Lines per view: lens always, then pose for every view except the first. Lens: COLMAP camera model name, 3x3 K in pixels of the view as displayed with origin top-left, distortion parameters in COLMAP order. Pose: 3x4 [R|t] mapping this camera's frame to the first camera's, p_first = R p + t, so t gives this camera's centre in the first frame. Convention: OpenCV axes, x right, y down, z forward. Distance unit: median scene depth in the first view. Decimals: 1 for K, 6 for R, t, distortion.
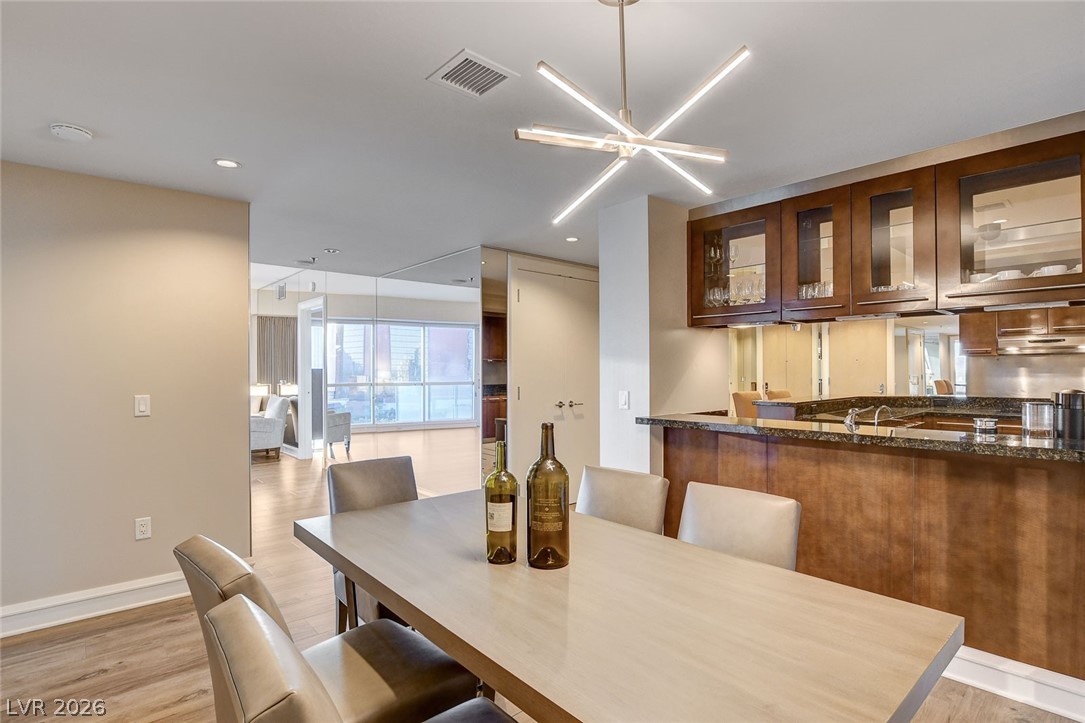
lens RADIAL K [[553.4, 0, 546.9], [0, 553.4, 367.9], [0, 0, 1]] dist [-0.004499, -0.009785]
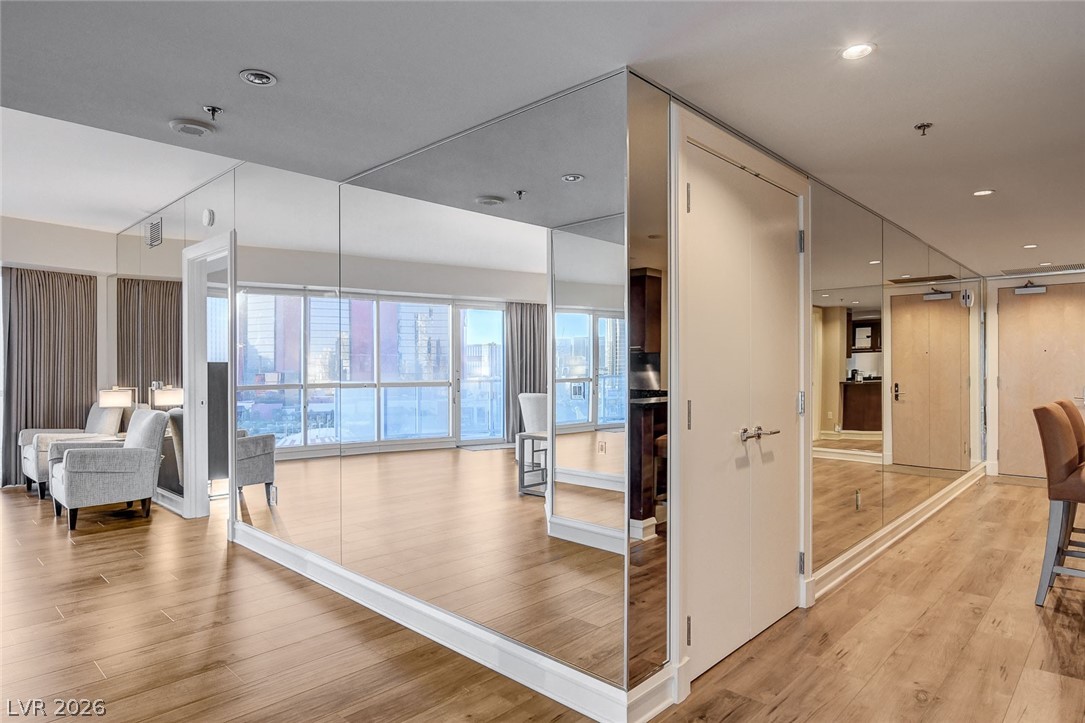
lens RADIAL K [[649.6, 0, 545.3], [0, 649.6, 369.7], [0, 0, 1]] dist [-0.019955, 0.001689]
pose [[0.996345, 0.001177, 0.085408, -0.122842], [-0.002045, 0.999947, 0.010083, 0.002248], [-0.085392, -0.010220, 0.996295, 0.278105]]
